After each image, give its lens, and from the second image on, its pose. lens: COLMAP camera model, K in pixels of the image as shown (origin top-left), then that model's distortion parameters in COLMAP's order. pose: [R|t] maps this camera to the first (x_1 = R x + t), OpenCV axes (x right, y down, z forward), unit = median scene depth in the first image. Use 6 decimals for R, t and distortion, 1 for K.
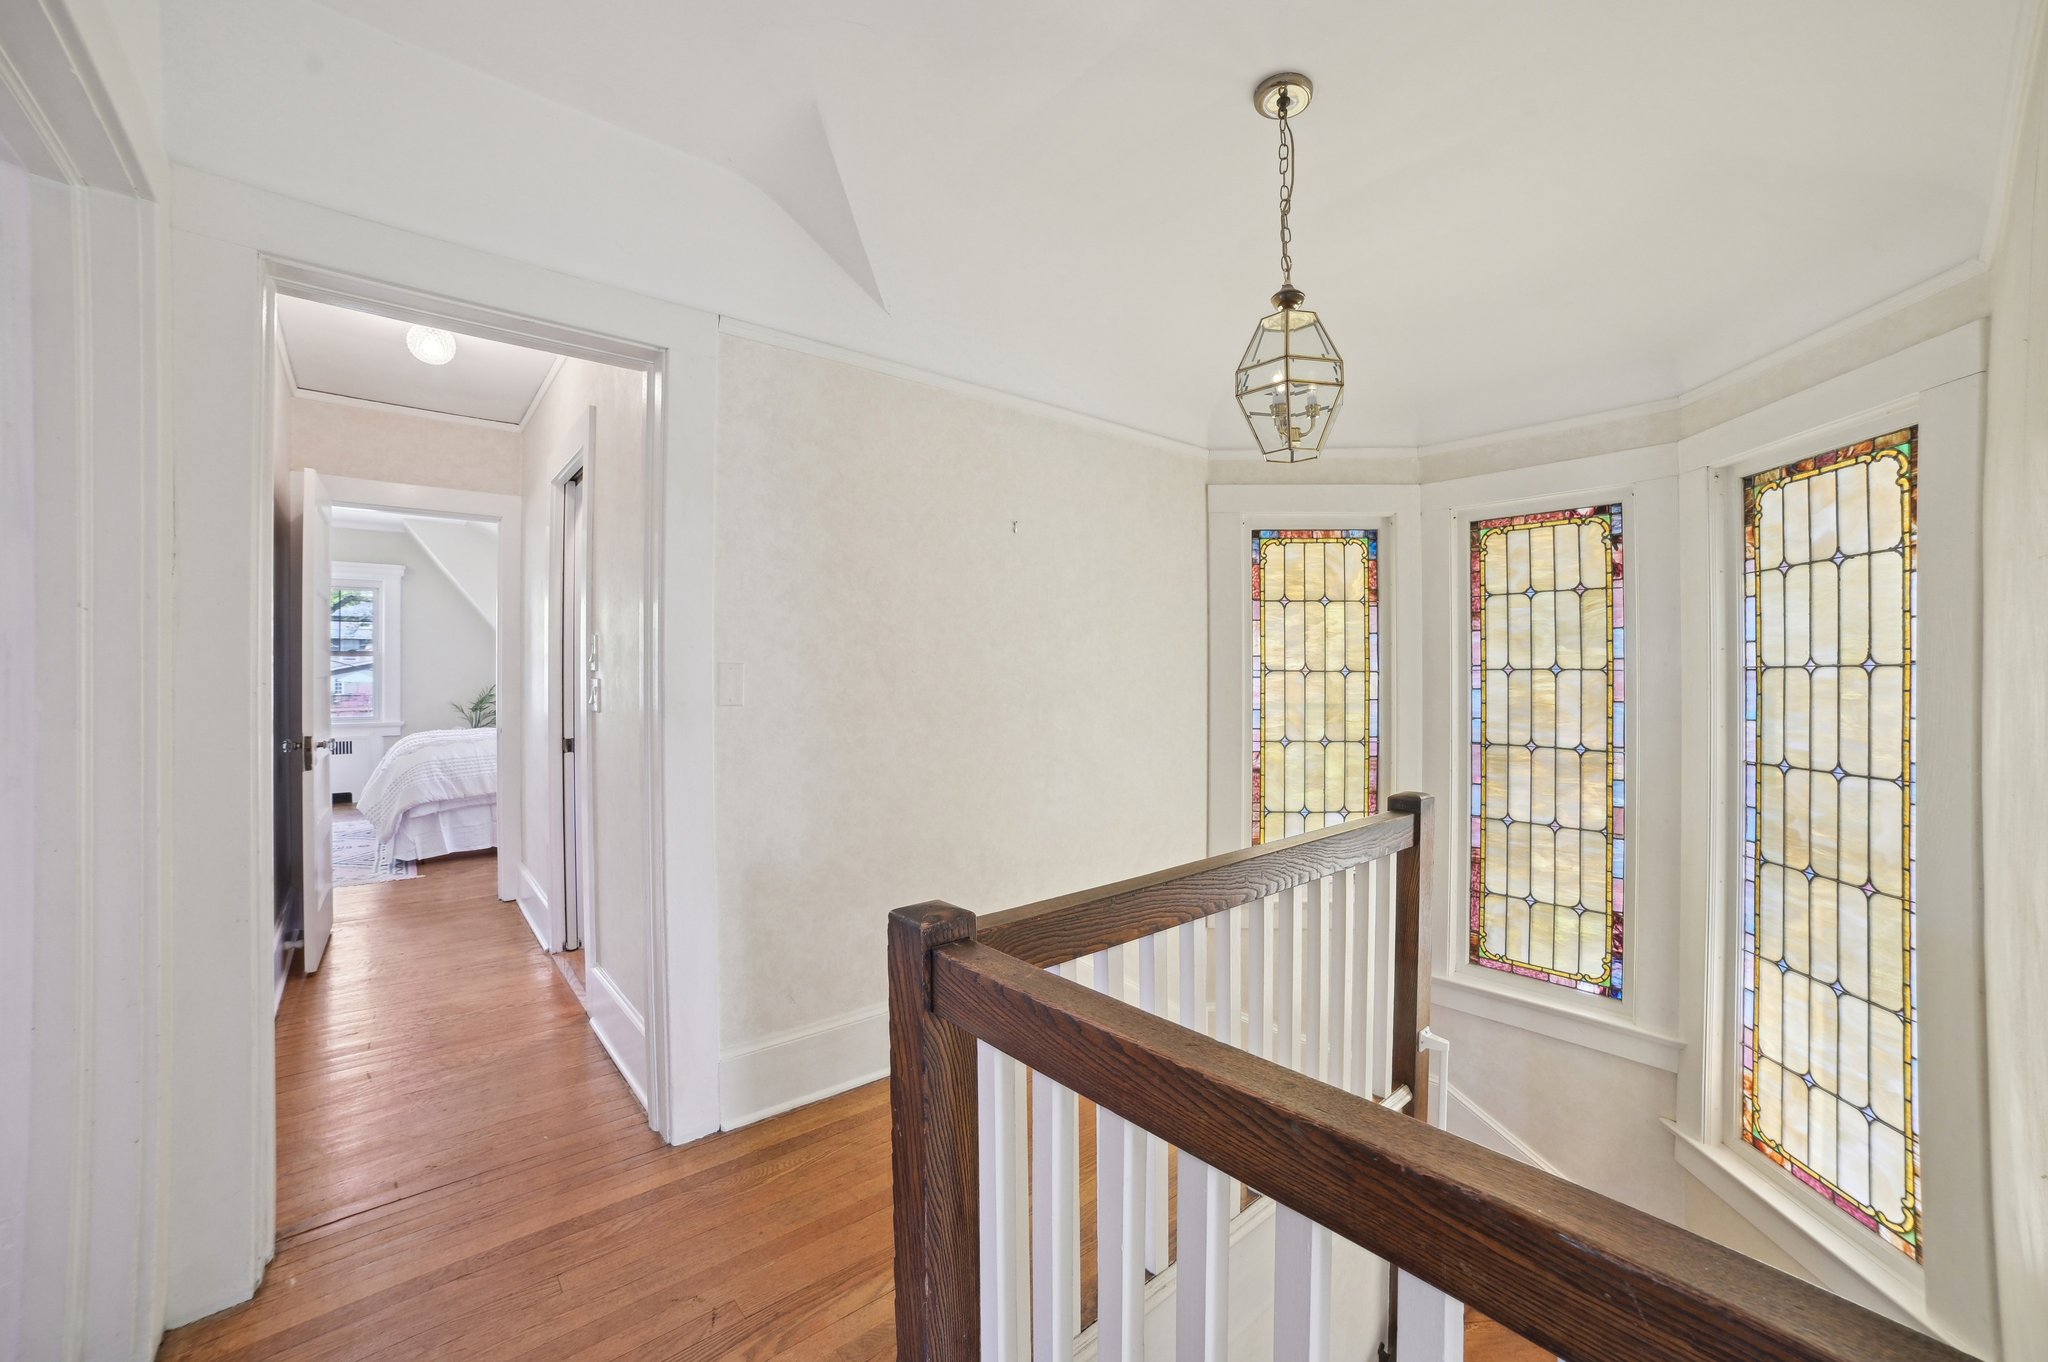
lens RADIAL K [[817.3, 0, 1043.1], [0, 817.3, 673.0], [0, 0, 1]] dist [-0.090219, 0.033323]
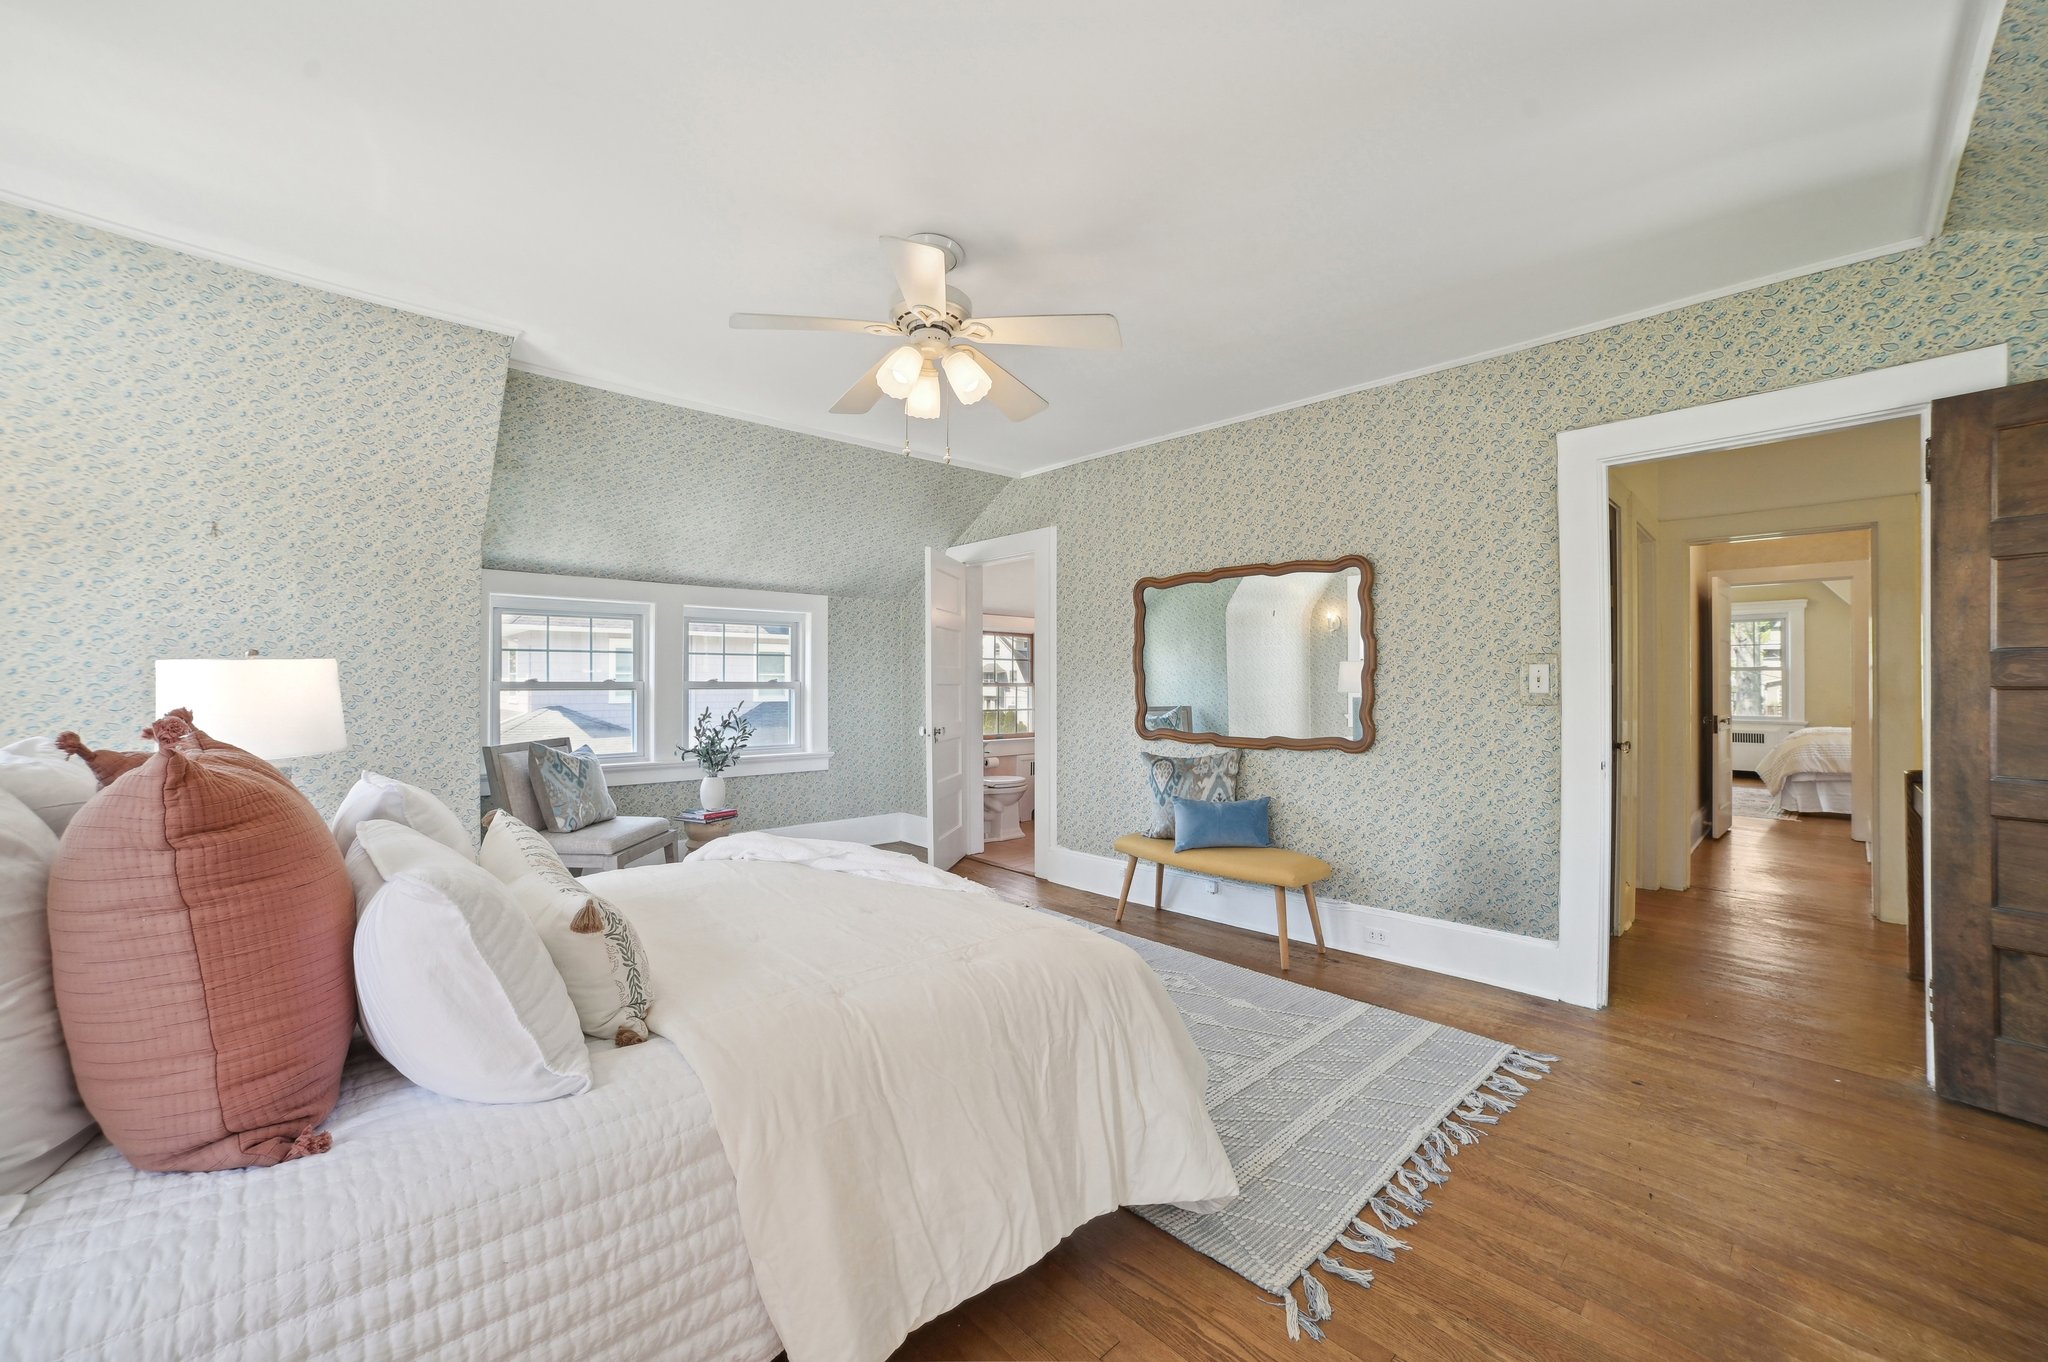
lens RADIAL K [[817.3, 0, 1043.1], [0, 817.3, 673.0], [0, 0, 1]] dist [-0.090219, 0.033323]
pose [[0.061108, -0.012747, -0.998050, 0.553282], [0.002142, 0.999918, -0.012640, -0.003800], [0.998129, -0.001366, 0.061131, -0.500208]]
